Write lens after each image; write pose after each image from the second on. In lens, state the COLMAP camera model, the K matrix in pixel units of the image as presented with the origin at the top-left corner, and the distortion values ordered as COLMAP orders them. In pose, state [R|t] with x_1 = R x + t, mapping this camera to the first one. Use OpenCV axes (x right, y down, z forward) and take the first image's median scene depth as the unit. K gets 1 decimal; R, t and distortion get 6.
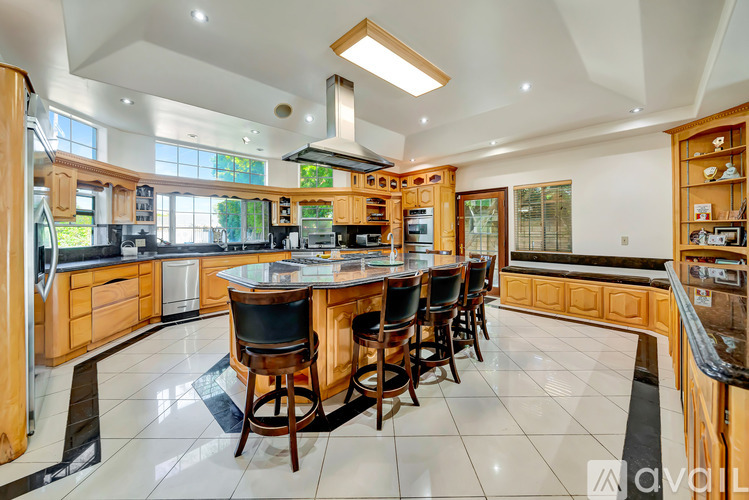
lens RADIAL K [[280.9, 0, 374.7], [0, 280.9, 229.5], [0, 0, 1]] dist [0.009526, 0.000015]
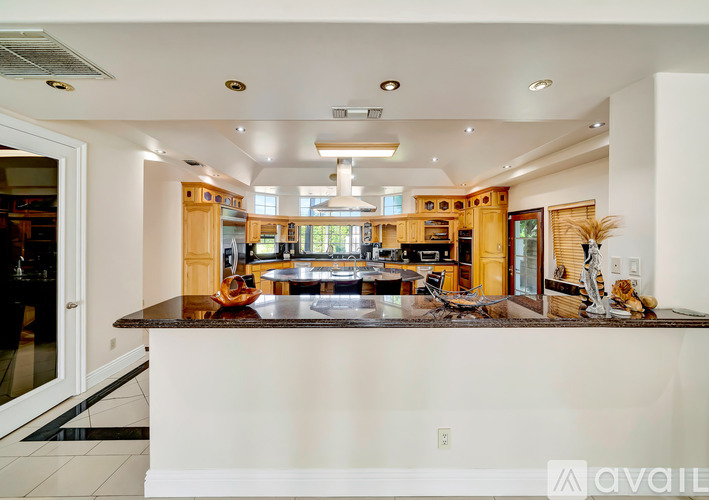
lens RADIAL K [[277.5, 0, 353.7], [0, 277.5, 234.9], [0, 0, 1]] dist [0.000074, 0.000001]
pose [[0.713290, 0.005176, -0.700850, 0.590534], [-0.005807, 0.999982, 0.001475, -0.053658], [0.700845, 0.003018, 0.713307, -0.056331]]
